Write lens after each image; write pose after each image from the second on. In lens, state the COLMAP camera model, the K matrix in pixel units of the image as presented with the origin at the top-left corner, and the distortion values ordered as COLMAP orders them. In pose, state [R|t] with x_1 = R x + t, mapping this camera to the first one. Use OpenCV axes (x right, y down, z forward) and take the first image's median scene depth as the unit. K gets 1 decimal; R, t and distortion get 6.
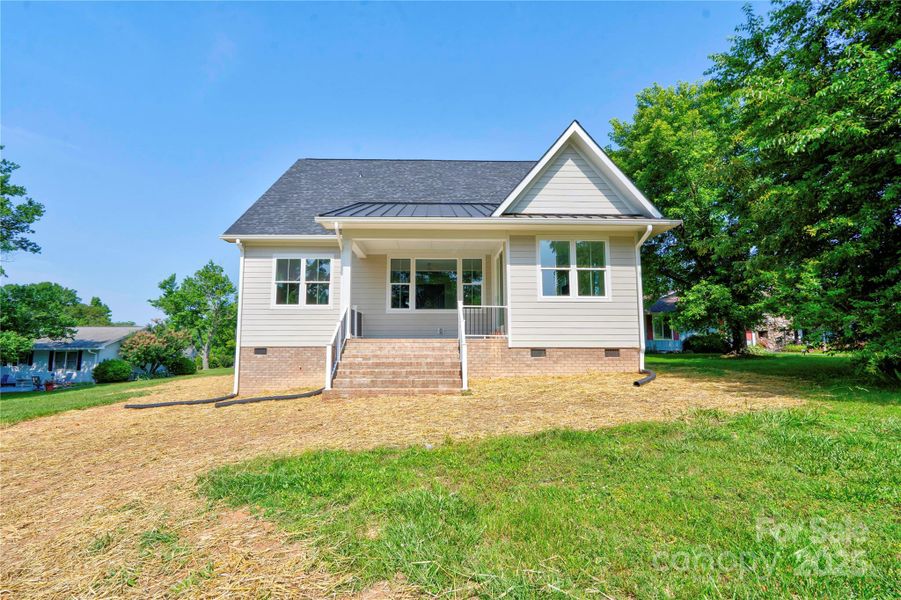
lens RADIAL K [[422.9, 0, 440.0], [0, 422.9, 299.8], [0, 0, 1]] dist [-0.003193, 0.010025]
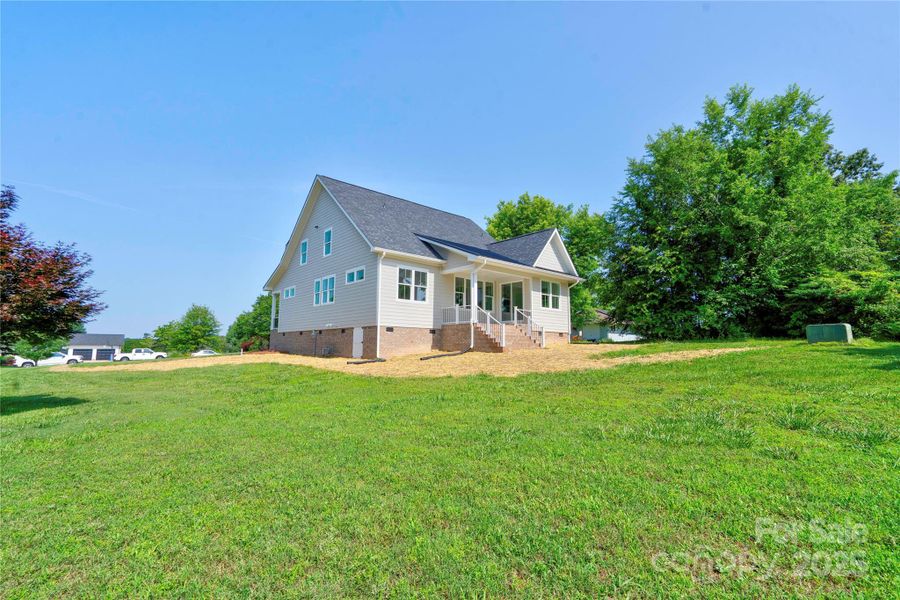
lens RADIAL K [[422.4, 0, 439.5], [0, 422.4, 299.8], [0, 0, 1]] dist [-0.003193, 0.010025]
pose [[0.757287, 0.078893, 0.648299, -1.469711], [-0.083186, 0.996243, -0.024065, 0.046320], [-0.647762, -0.035705, 0.761005, -0.263495]]
